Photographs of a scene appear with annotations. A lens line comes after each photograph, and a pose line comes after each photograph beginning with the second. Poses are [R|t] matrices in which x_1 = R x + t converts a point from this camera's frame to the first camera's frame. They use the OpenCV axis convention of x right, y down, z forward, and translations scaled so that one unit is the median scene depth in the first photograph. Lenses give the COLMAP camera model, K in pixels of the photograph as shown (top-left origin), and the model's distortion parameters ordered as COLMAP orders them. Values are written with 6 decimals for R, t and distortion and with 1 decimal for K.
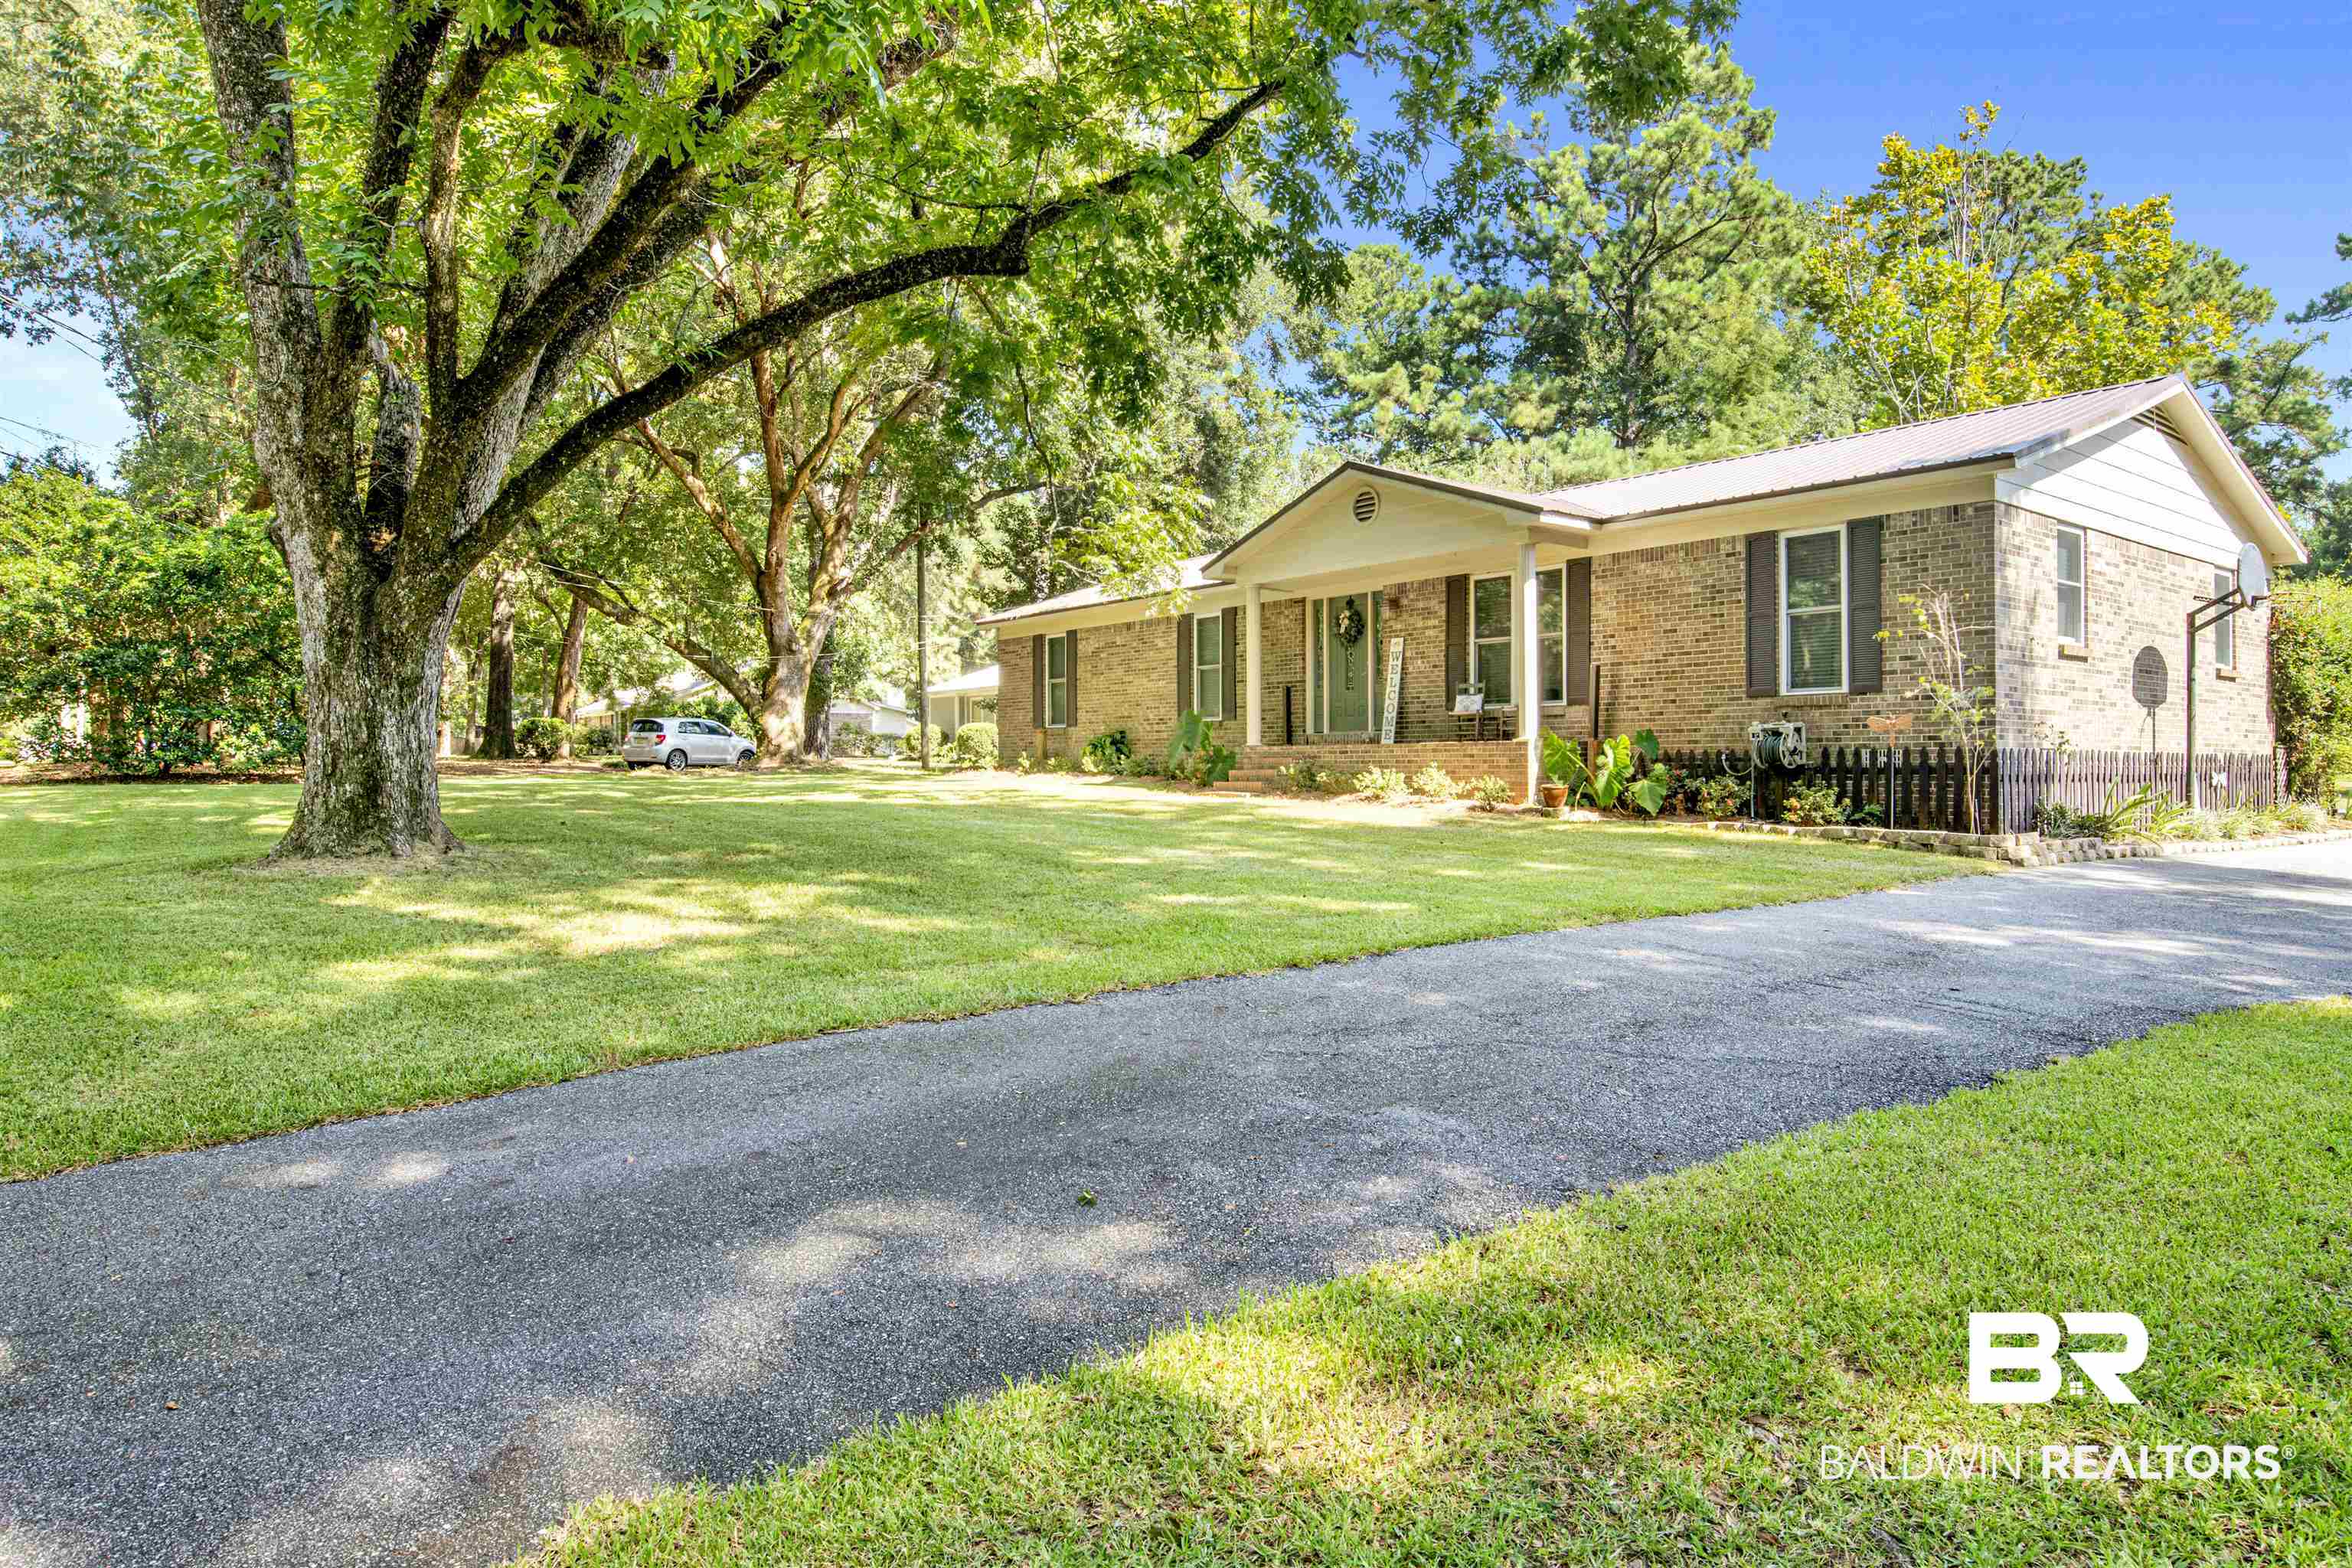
lens RADIAL K [[1277.4, 0, 1178.1], [0, 1277.4, 757.6], [0, 0, 1]] dist [-0.001331, -0.000237]
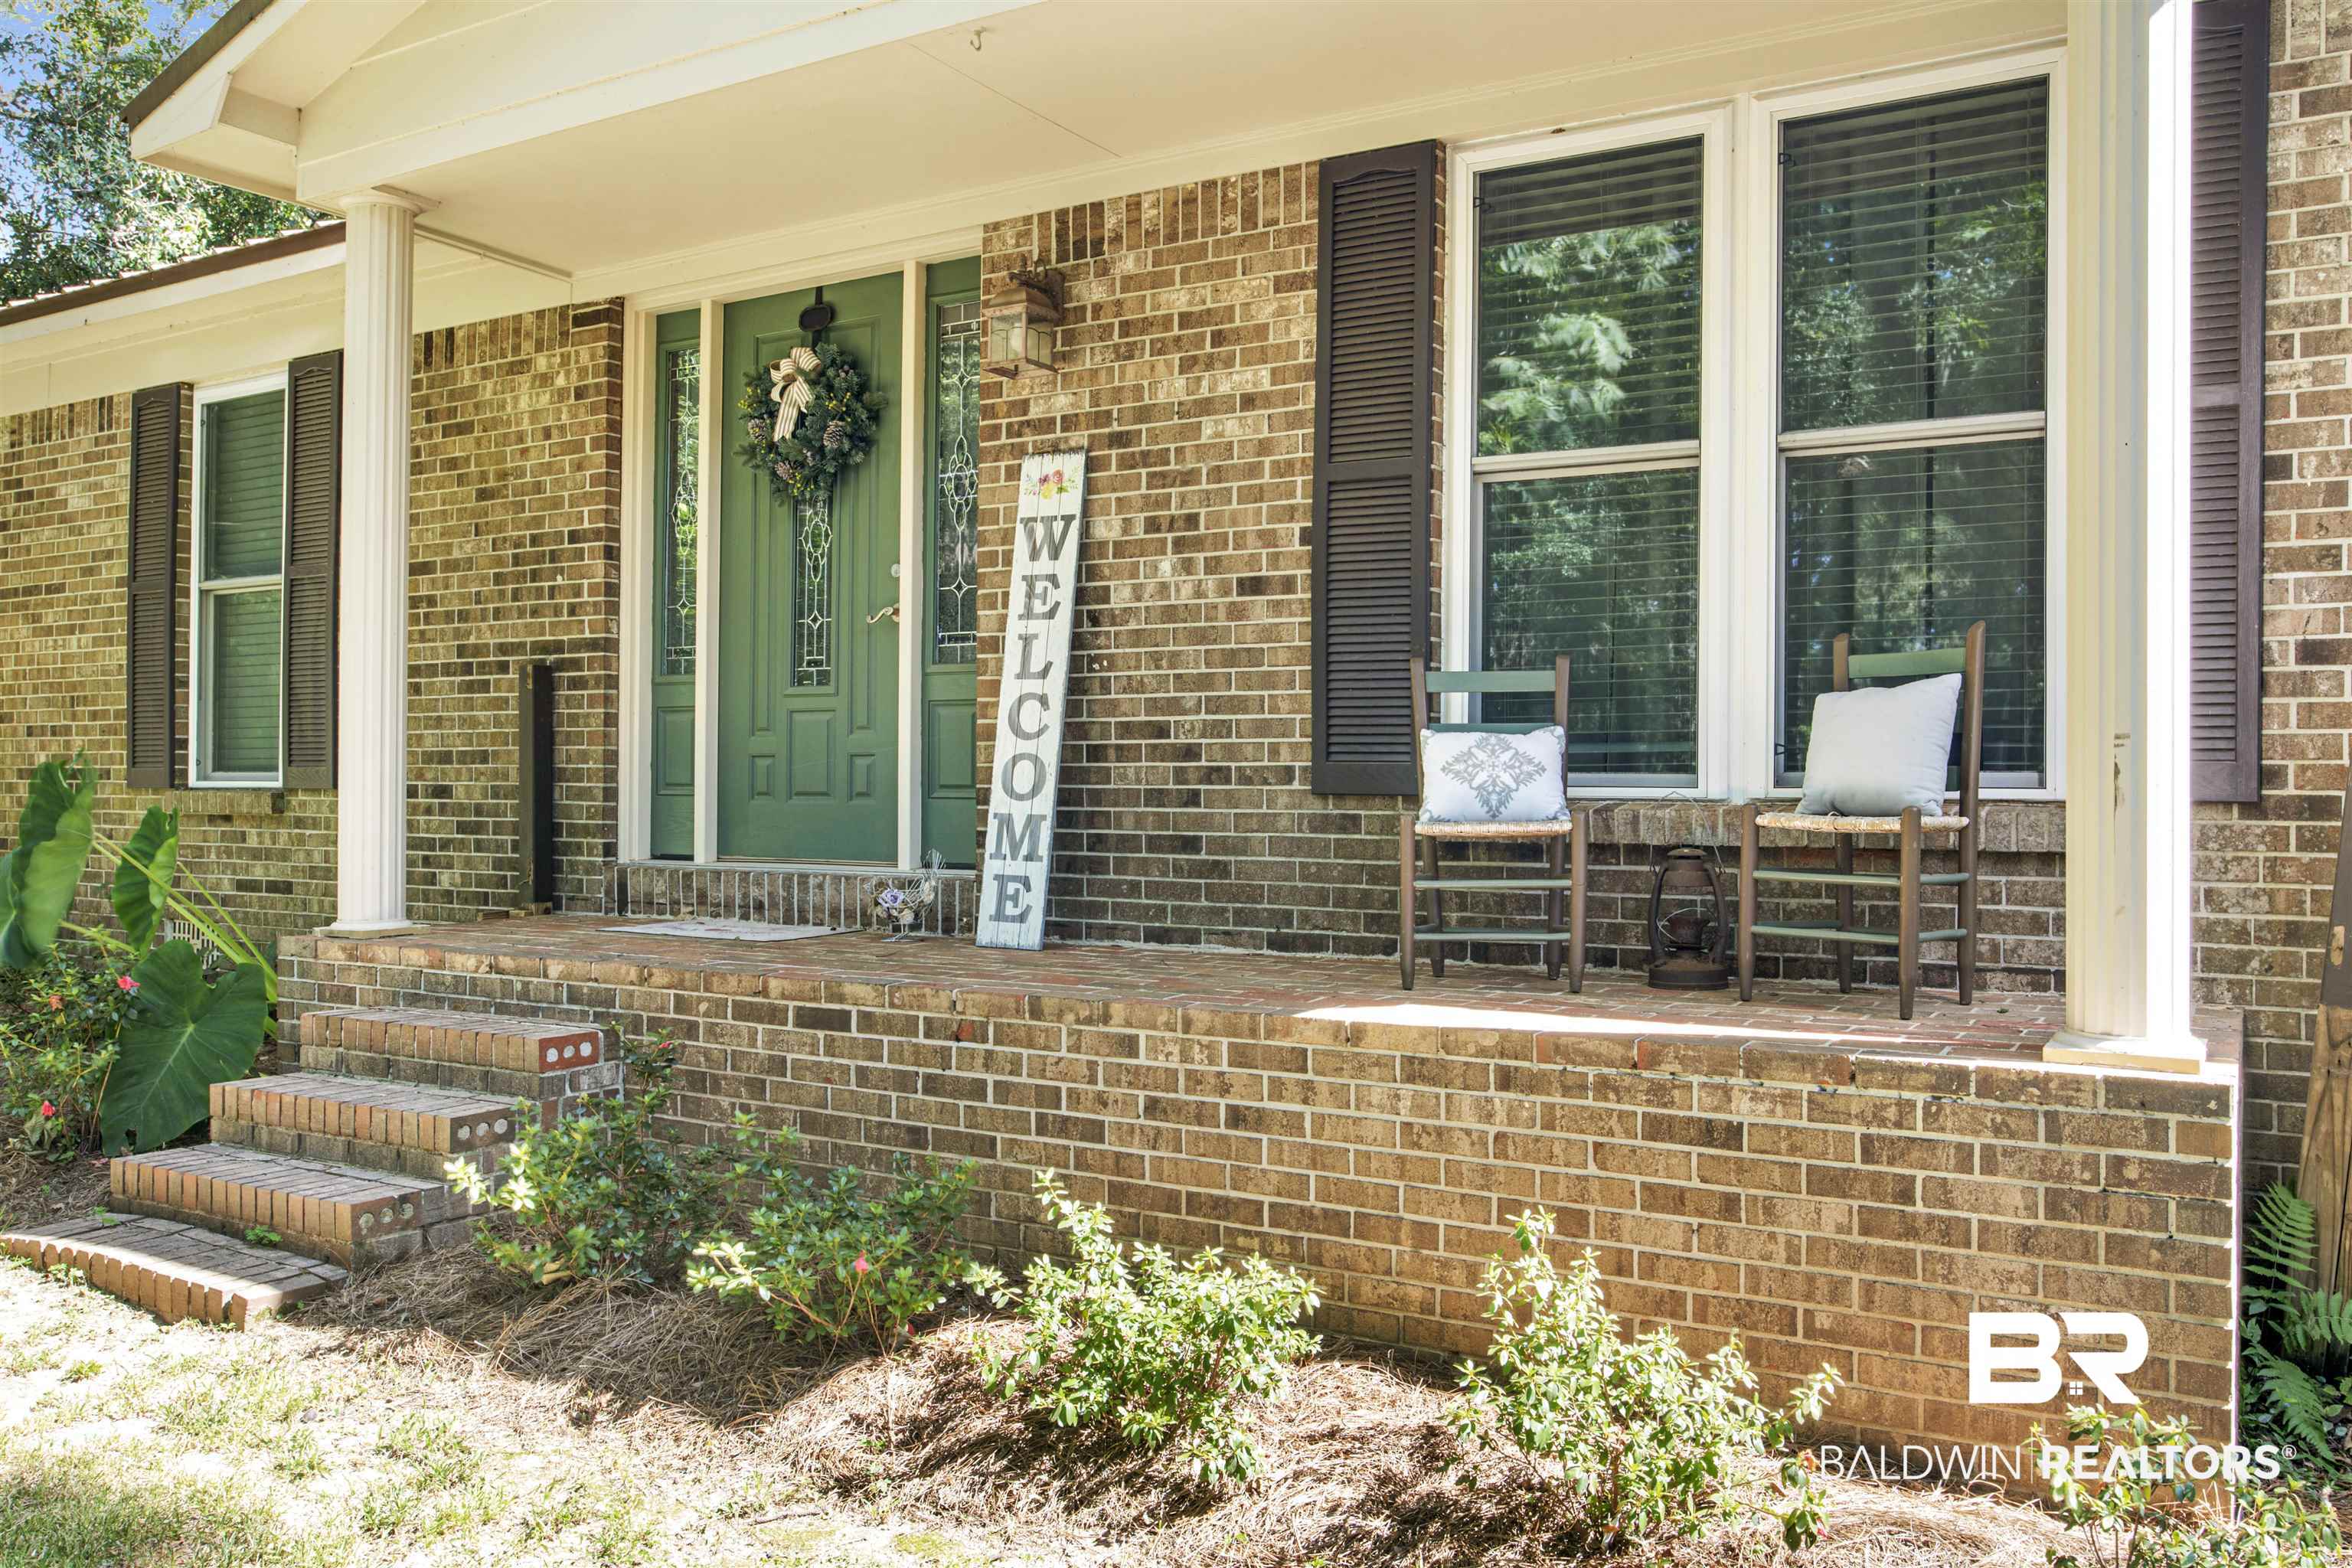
lens RADIAL K [[1749.1, 0, 1176.0], [0, 1749.1, 784.0], [0, 0, 1]] dist [-0.009837, -0.002627]
pose [[0.920321, 0.013148, 0.390943, 0.078044], [-0.011145, 0.999911, -0.007394, -0.036994], [-0.391005, 0.002448, 0.920385, 0.750330]]
